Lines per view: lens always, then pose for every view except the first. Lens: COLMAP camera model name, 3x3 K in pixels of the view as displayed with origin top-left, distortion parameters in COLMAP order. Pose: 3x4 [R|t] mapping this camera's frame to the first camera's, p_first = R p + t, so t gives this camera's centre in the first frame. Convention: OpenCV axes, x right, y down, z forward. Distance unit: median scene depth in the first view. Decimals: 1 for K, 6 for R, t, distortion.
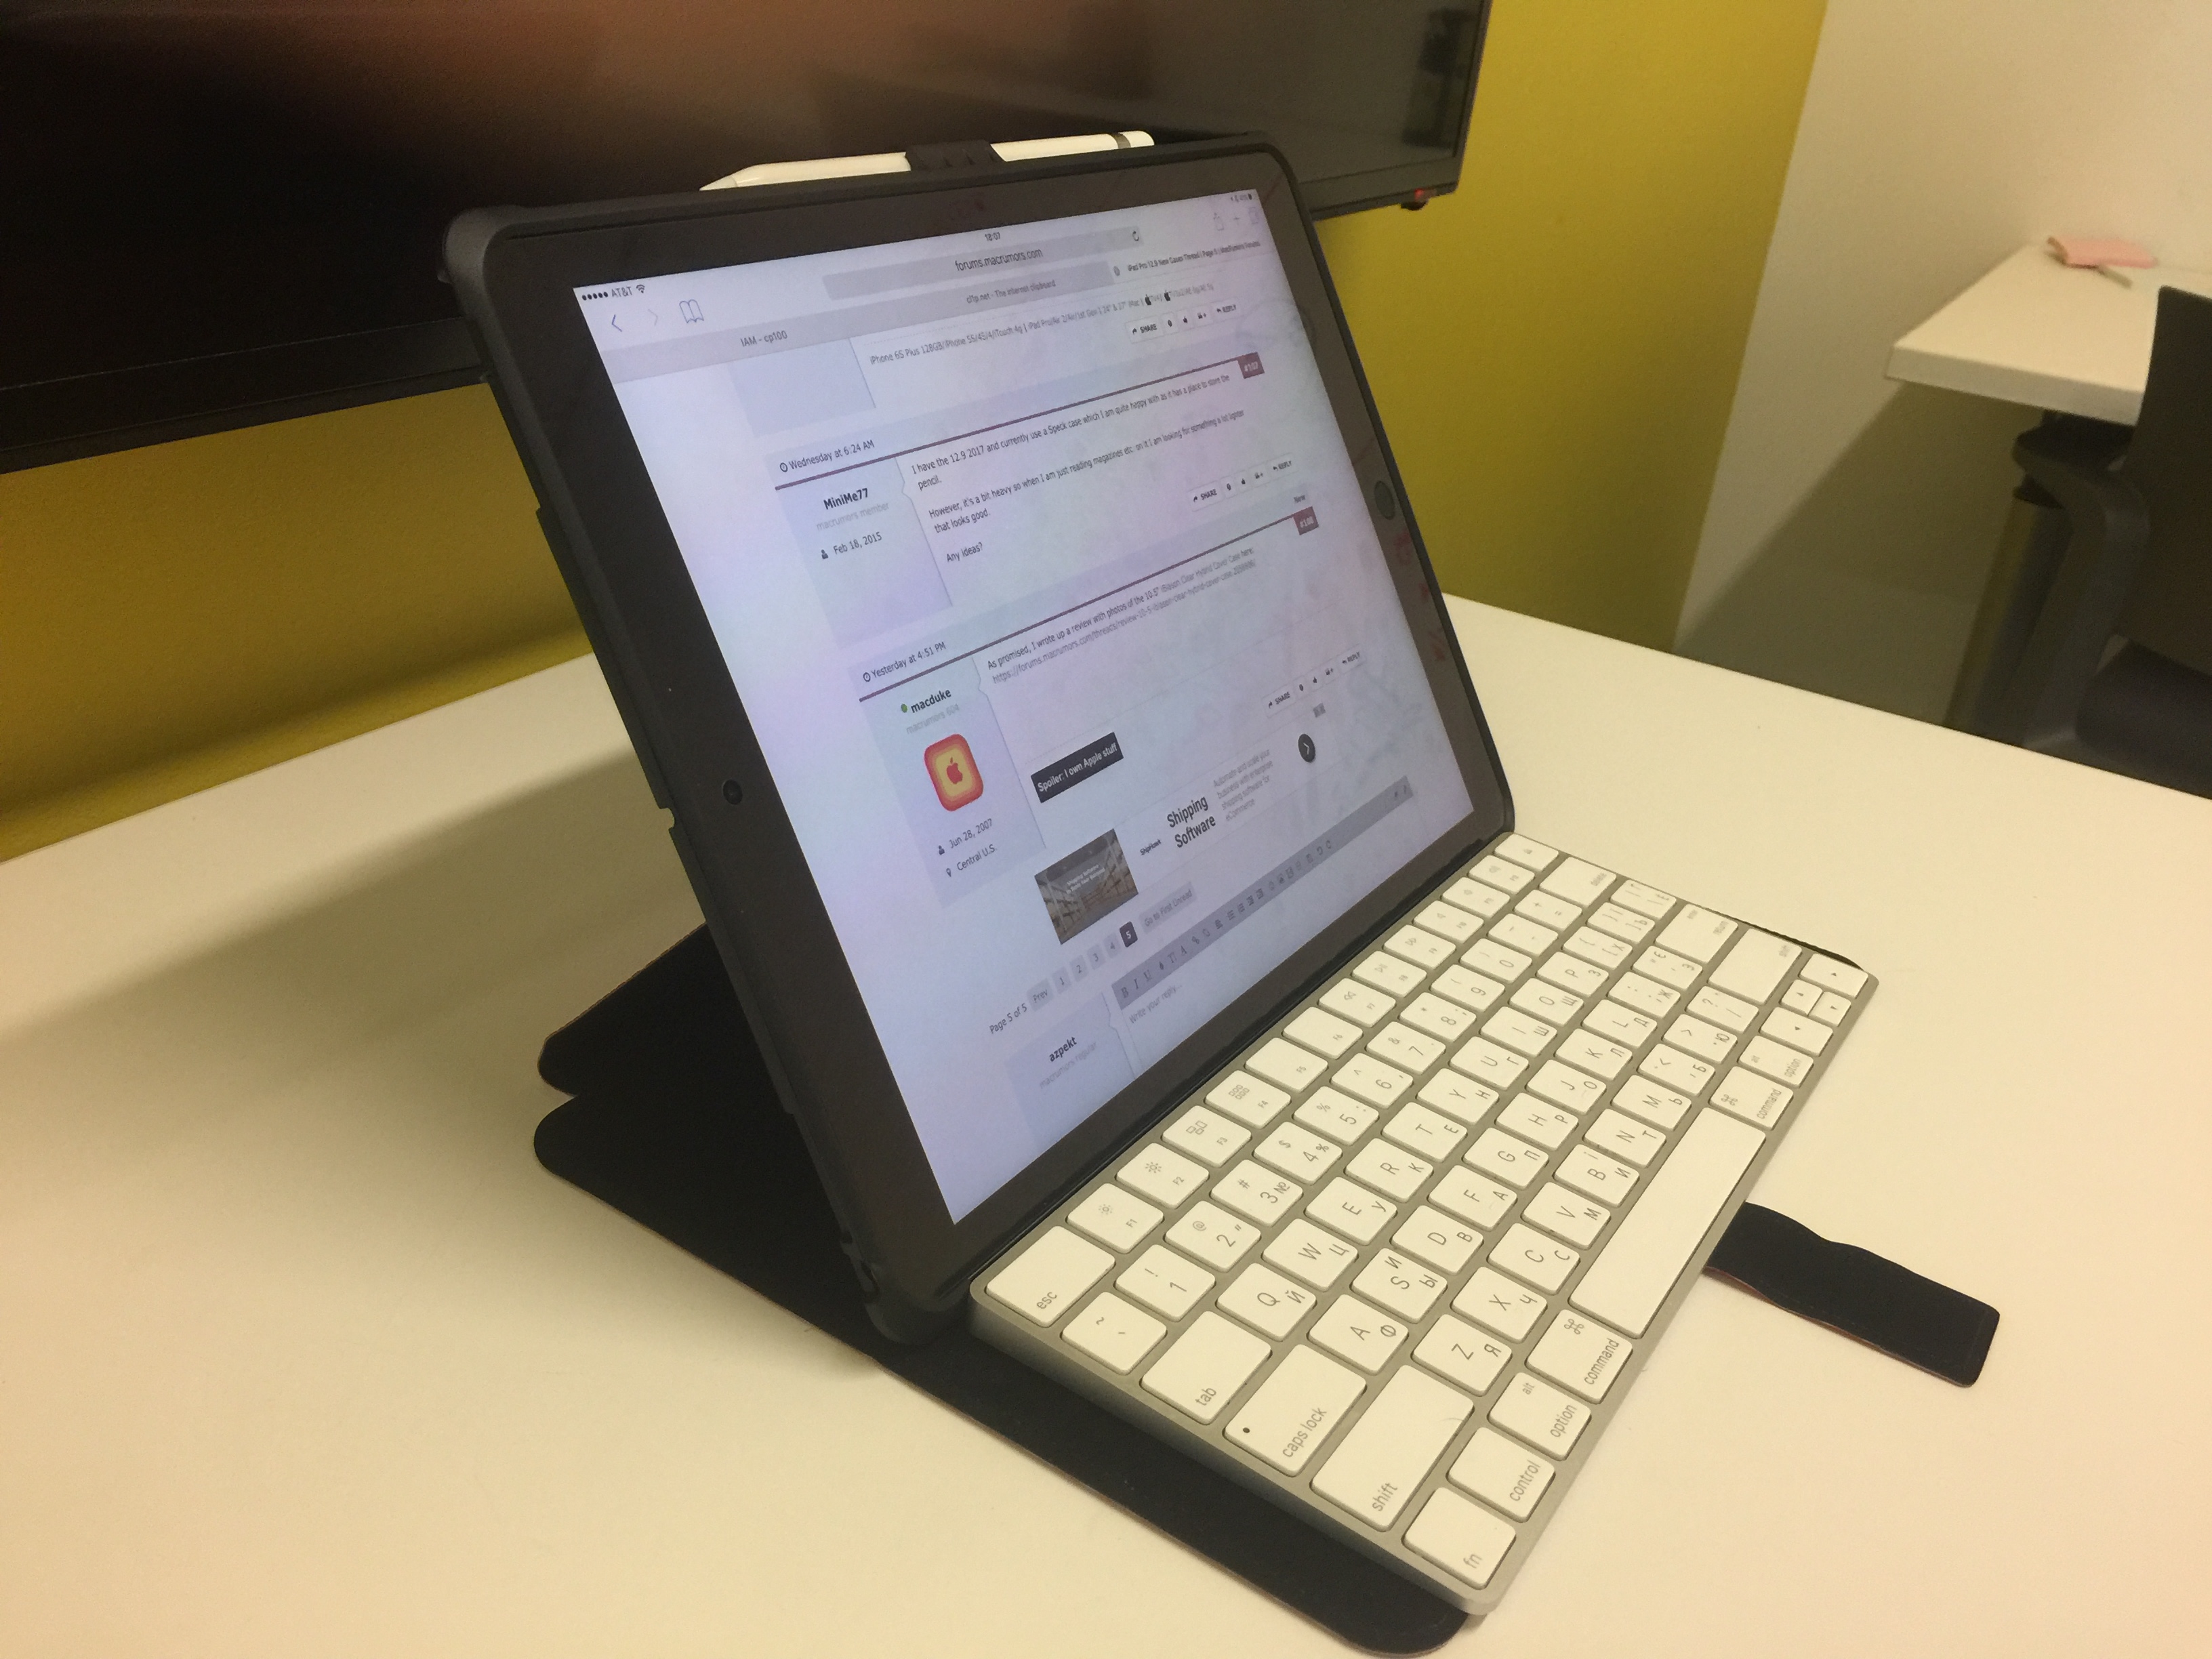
lens RADIAL K [[1863.3, 0, 1103.1], [0, 1863.3, 827.8], [0, 0, 1]] dist [0.065216, 0.000759]
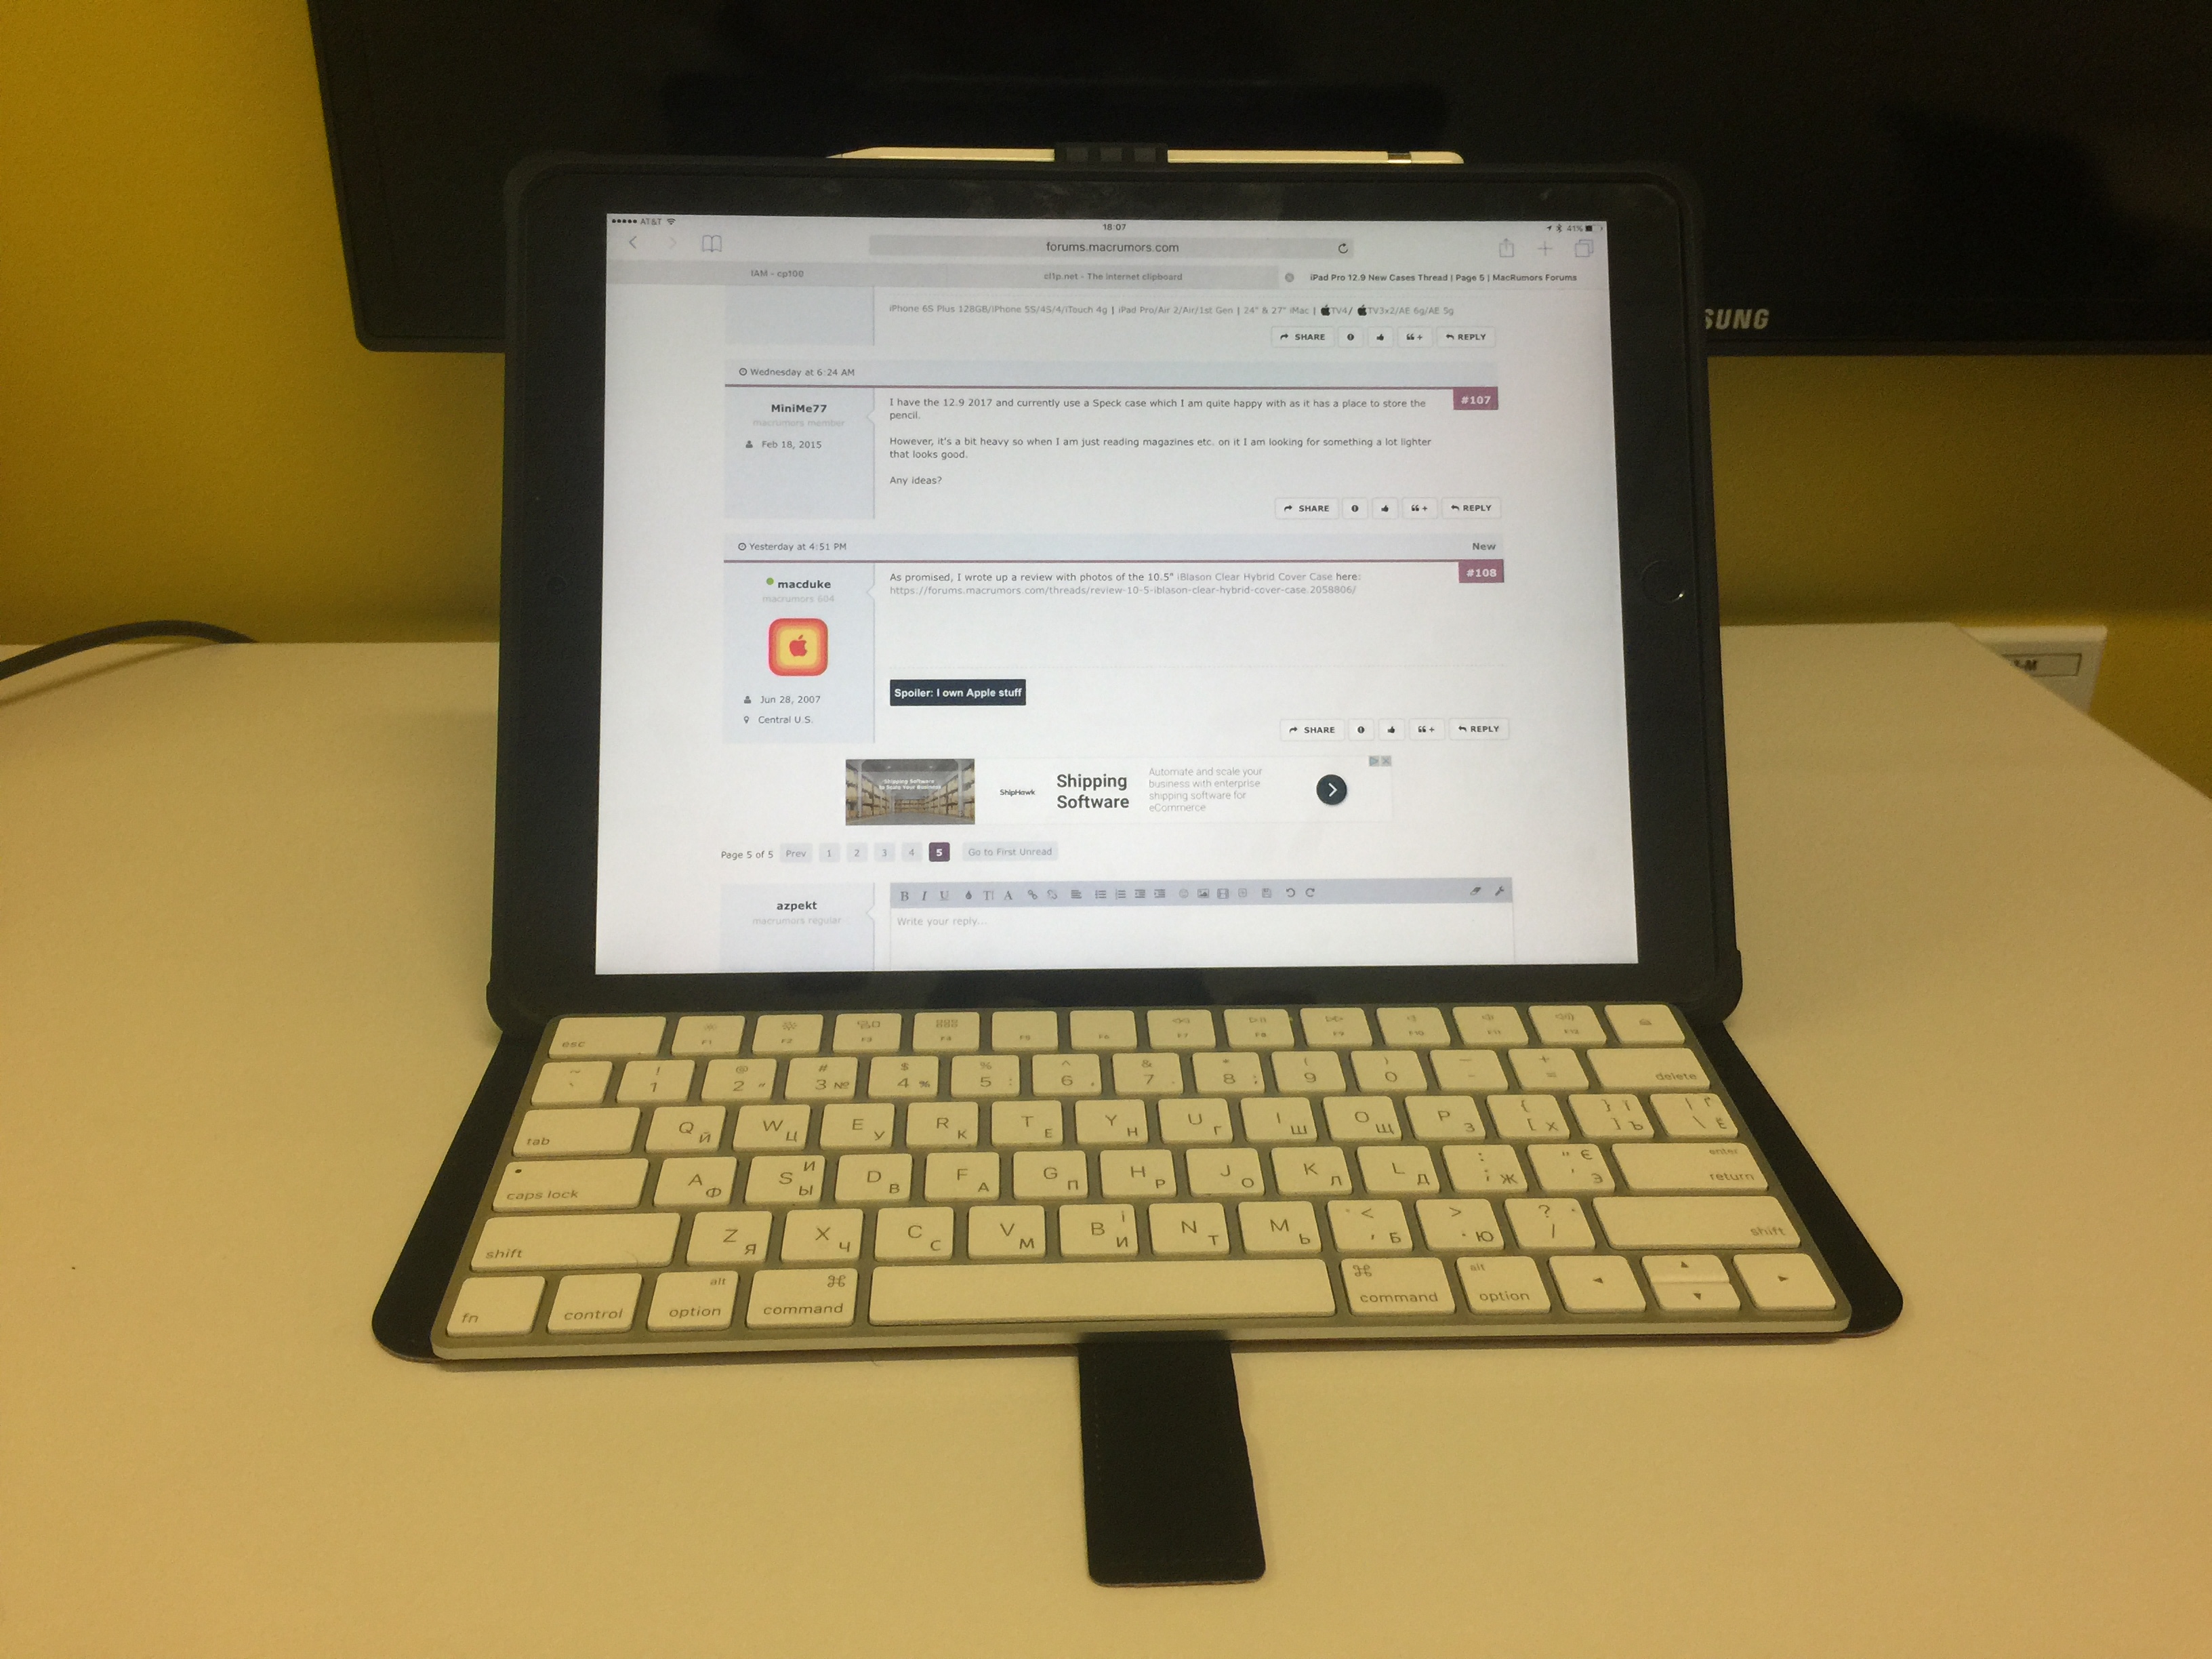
lens RADIAL K [[1863.3, 0, 1103.2], [0, 1863.3, 829.1], [0, 0, 1]] dist [0.065216, 0.000759]
pose [[0.604488, 0.266932, -0.750561, 0.875785], [-0.324979, 0.942854, 0.073588, -0.064993], [0.727313, 0.199434, 0.656691, 0.359742]]
